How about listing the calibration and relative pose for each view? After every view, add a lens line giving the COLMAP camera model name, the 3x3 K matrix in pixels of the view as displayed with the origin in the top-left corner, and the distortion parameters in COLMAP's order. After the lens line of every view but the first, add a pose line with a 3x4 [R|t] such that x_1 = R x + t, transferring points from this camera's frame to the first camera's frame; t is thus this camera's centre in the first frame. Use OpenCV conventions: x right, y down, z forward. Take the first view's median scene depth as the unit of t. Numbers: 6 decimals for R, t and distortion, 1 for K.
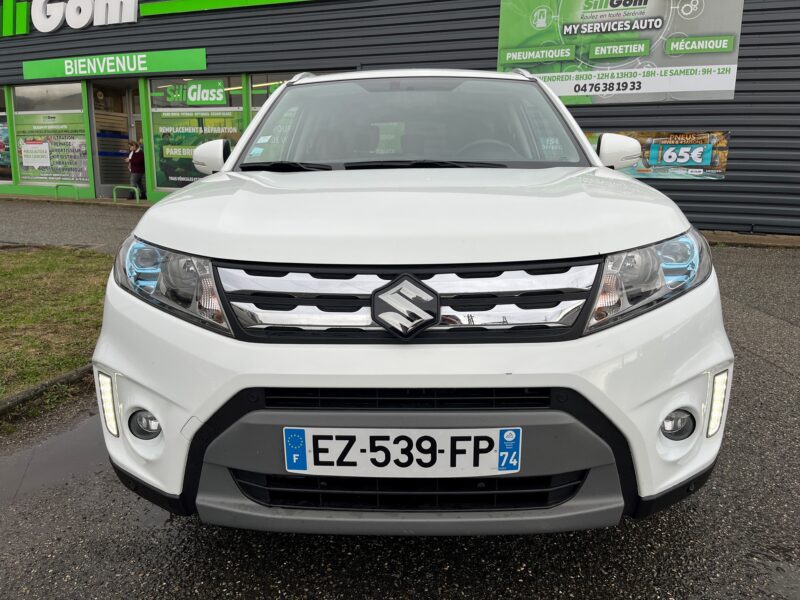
lens RADIAL K [[618.9, 0, 396.2], [0, 618.9, 303.3], [0, 0, 1]] dist [0.102543, -0.159663]
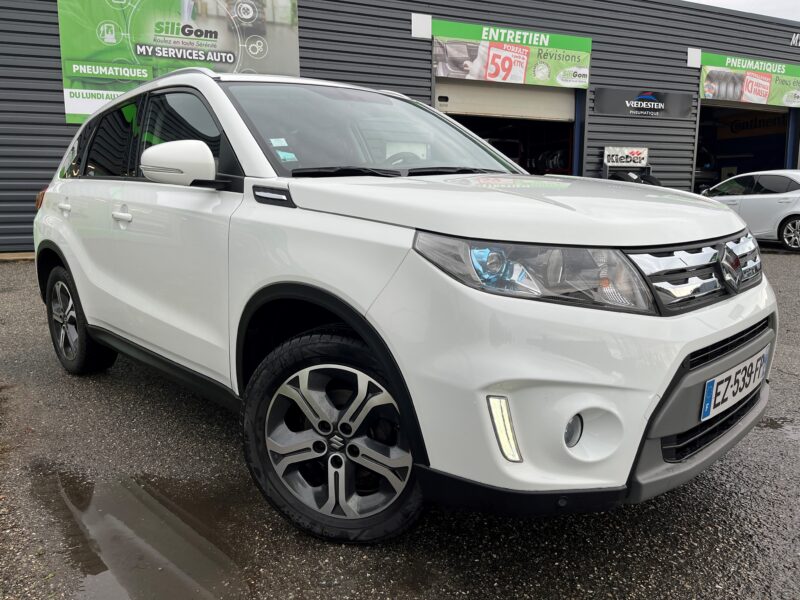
lens RADIAL K [[610.5, 0, 401.5], [0, 610.5, 303.7], [0, 0, 1]] dist [0.099498, -0.148440]
pose [[0.680478, -0.136323, 0.719976, -0.205068], [0.165265, 0.985779, 0.030453, -0.011055], [-0.713888, 0.098265, 0.693331, 0.087851]]
